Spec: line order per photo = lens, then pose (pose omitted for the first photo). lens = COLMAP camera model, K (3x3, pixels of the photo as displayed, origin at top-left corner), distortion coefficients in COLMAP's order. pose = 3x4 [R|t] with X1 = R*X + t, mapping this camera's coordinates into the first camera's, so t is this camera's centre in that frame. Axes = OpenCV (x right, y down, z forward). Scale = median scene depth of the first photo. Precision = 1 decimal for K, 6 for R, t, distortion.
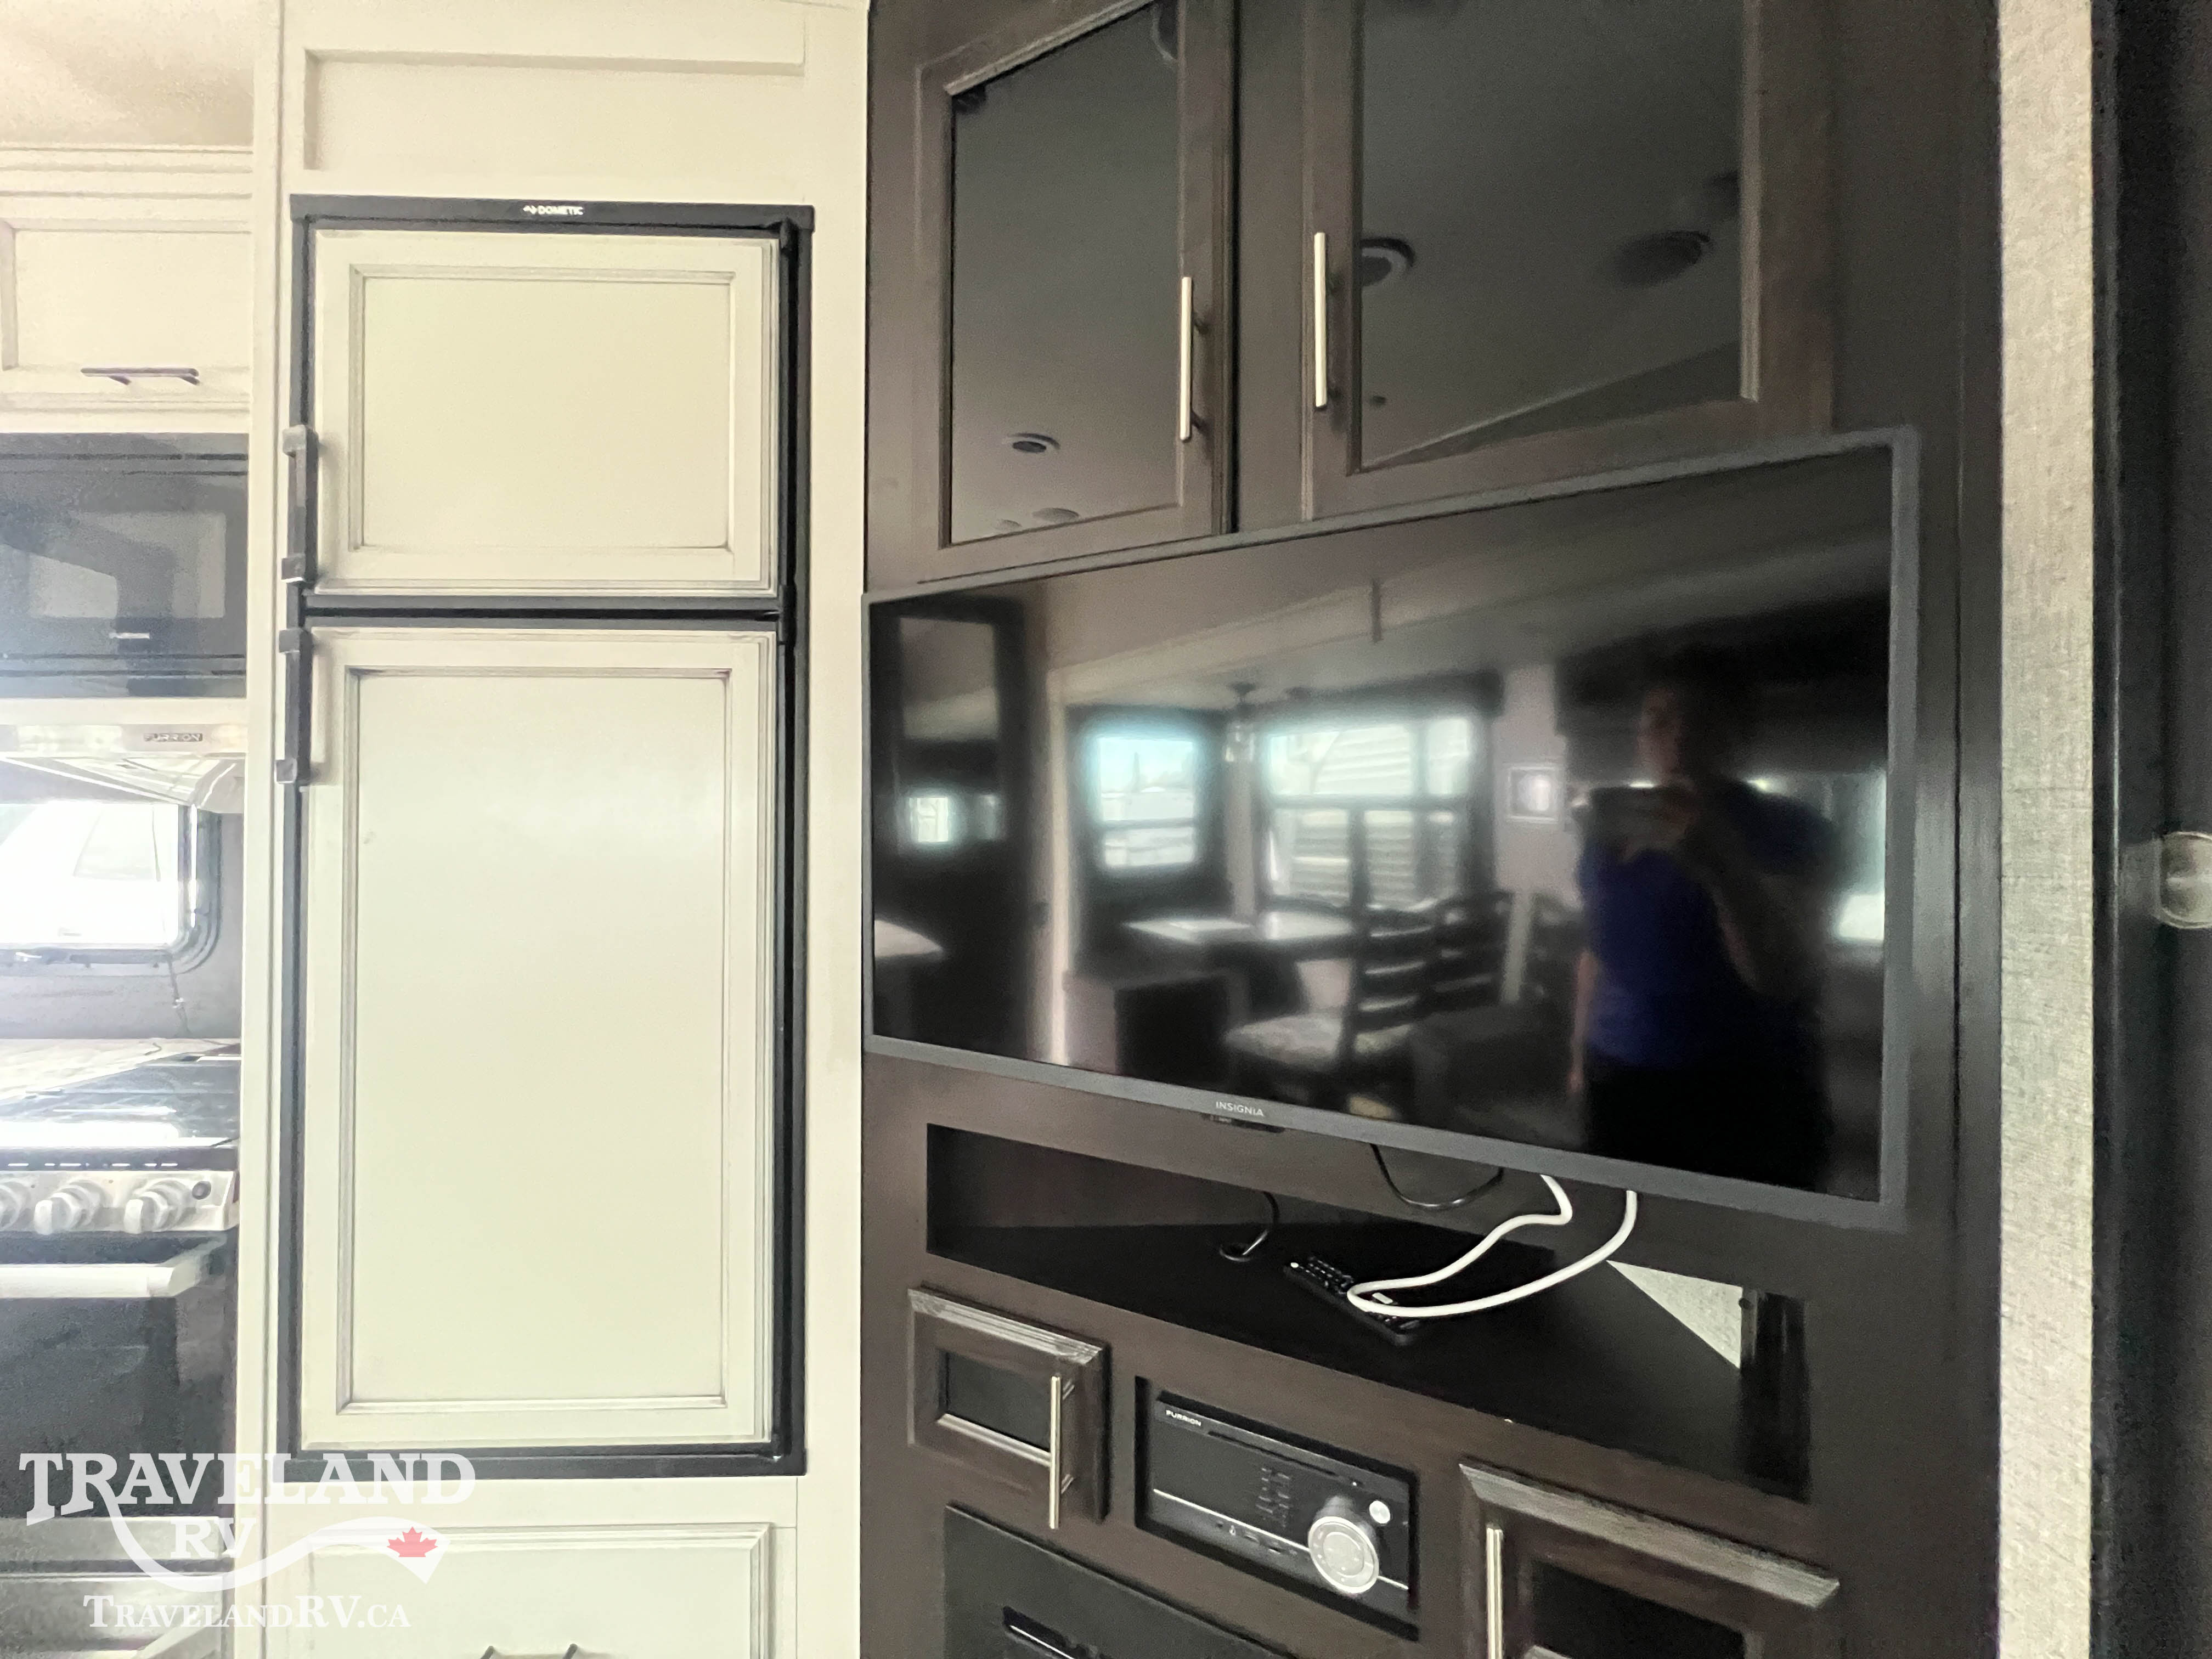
lens RADIAL K [[877.5, 0, 1106.0], [0, 877.5, 829.5], [0, 0, 1]] dist [-0.000638, -0.000077]
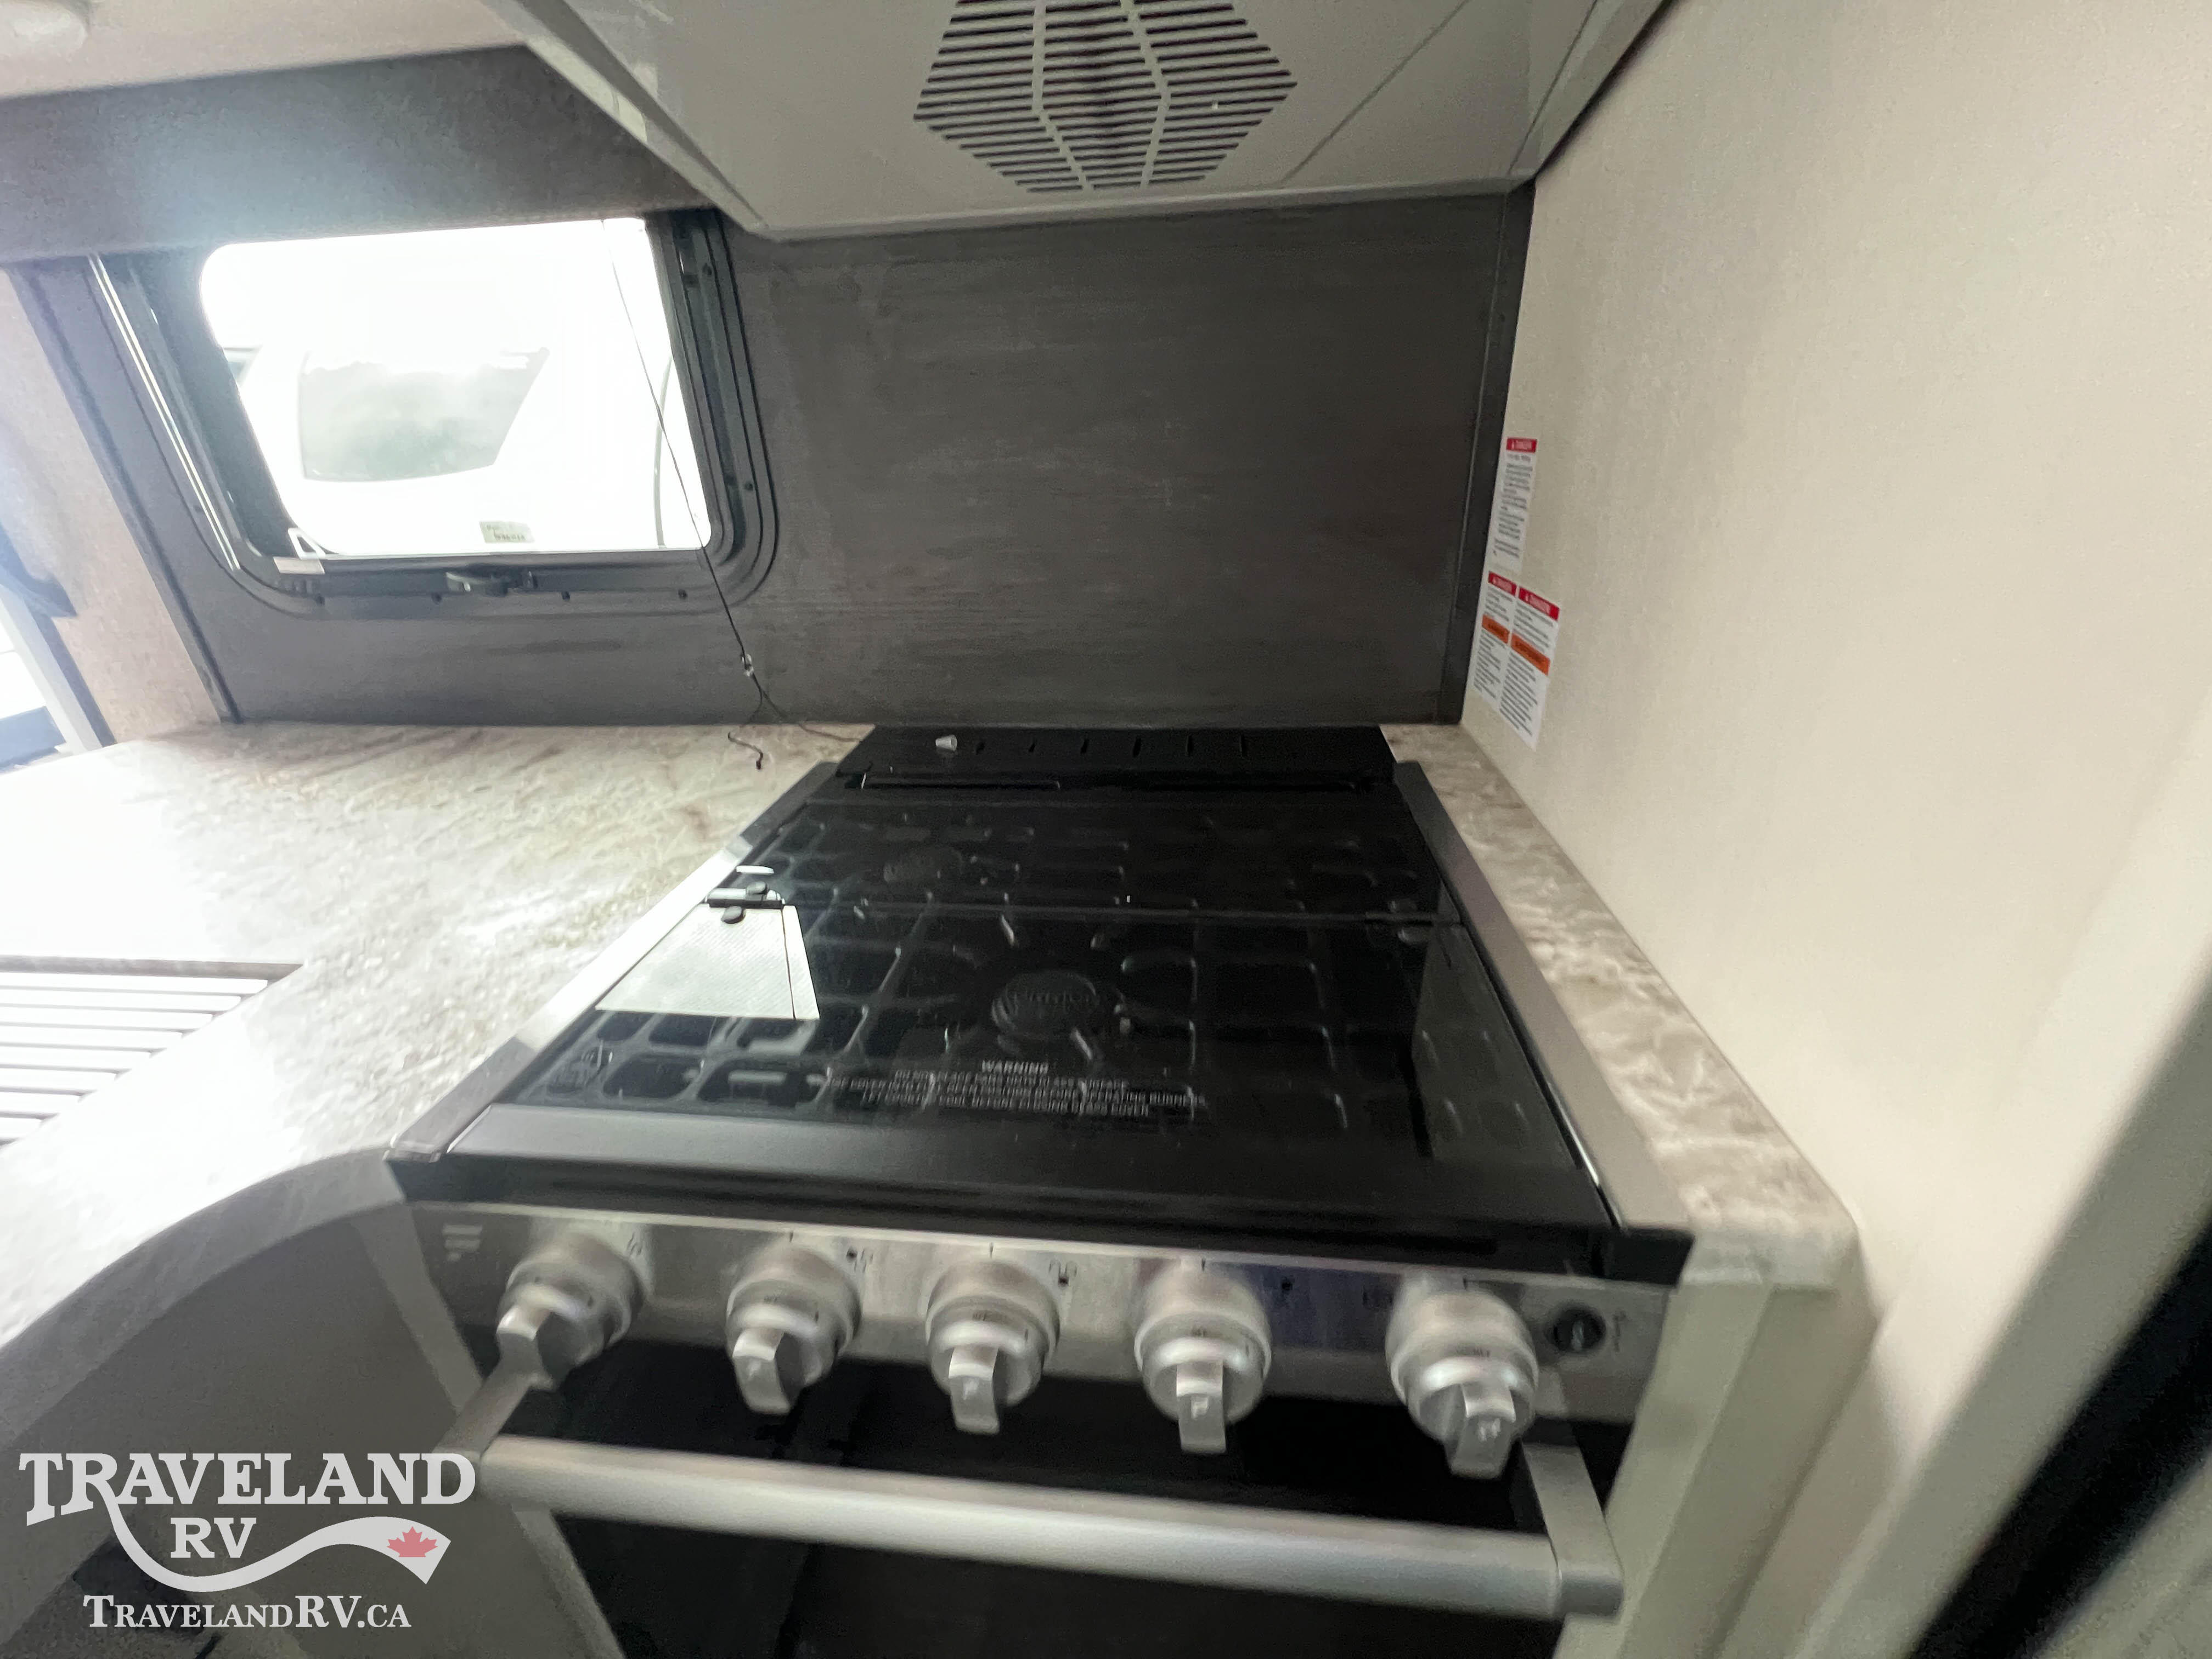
lens RADIAL K [[880.9, 0, 1107.2], [0, 880.9, 824.8], [0, 0, 1]] dist [-0.001633, -0.000401]
pose [[0.990835, 0.017510, -0.133940, -1.178564], [0.042192, 0.901834, 0.430017, 0.099810], [0.128321, -0.431727, 0.892830, 0.779219]]
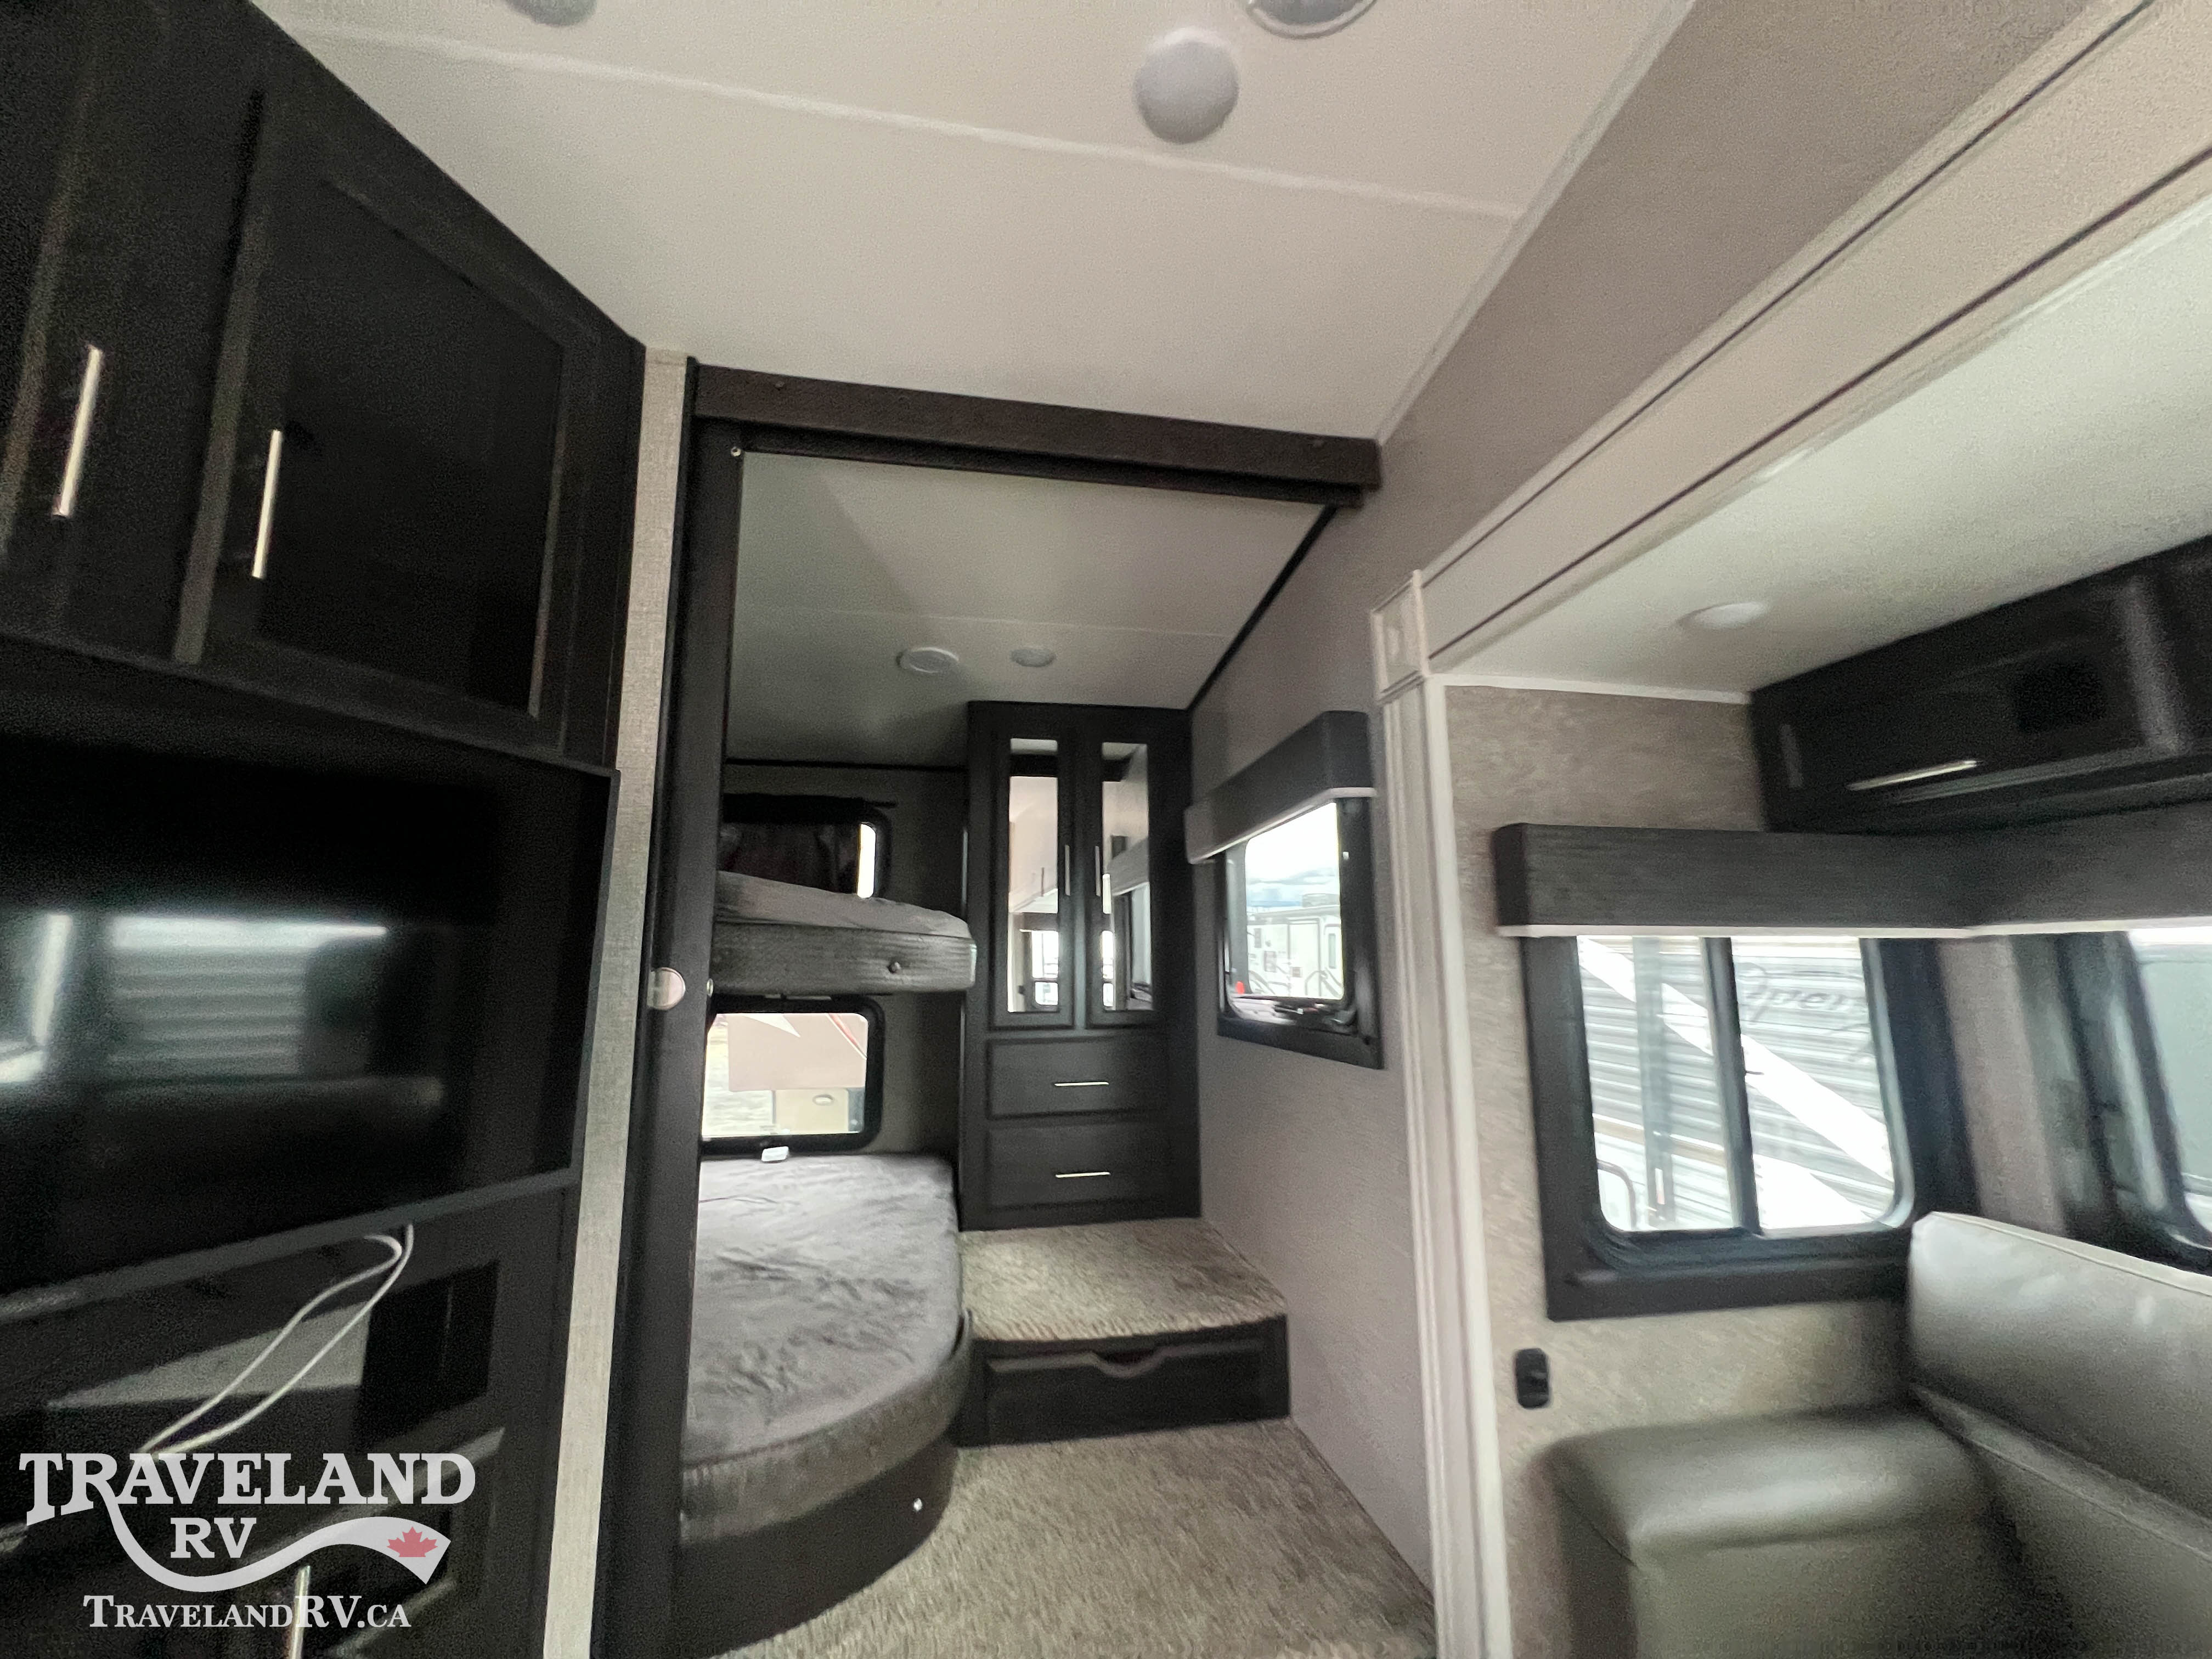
lens RADIAL K [[880.9, 0, 1107.2], [0, 880.9, 824.8], [0, 0, 1]] dist [-0.001633, -0.000401]
pose [[-0.150661, 0.152931, 0.976685, -0.656009], [0.001481, 0.987996, -0.154474, -0.006100], [-0.988584, -0.021826, -0.149079, 0.080908]]
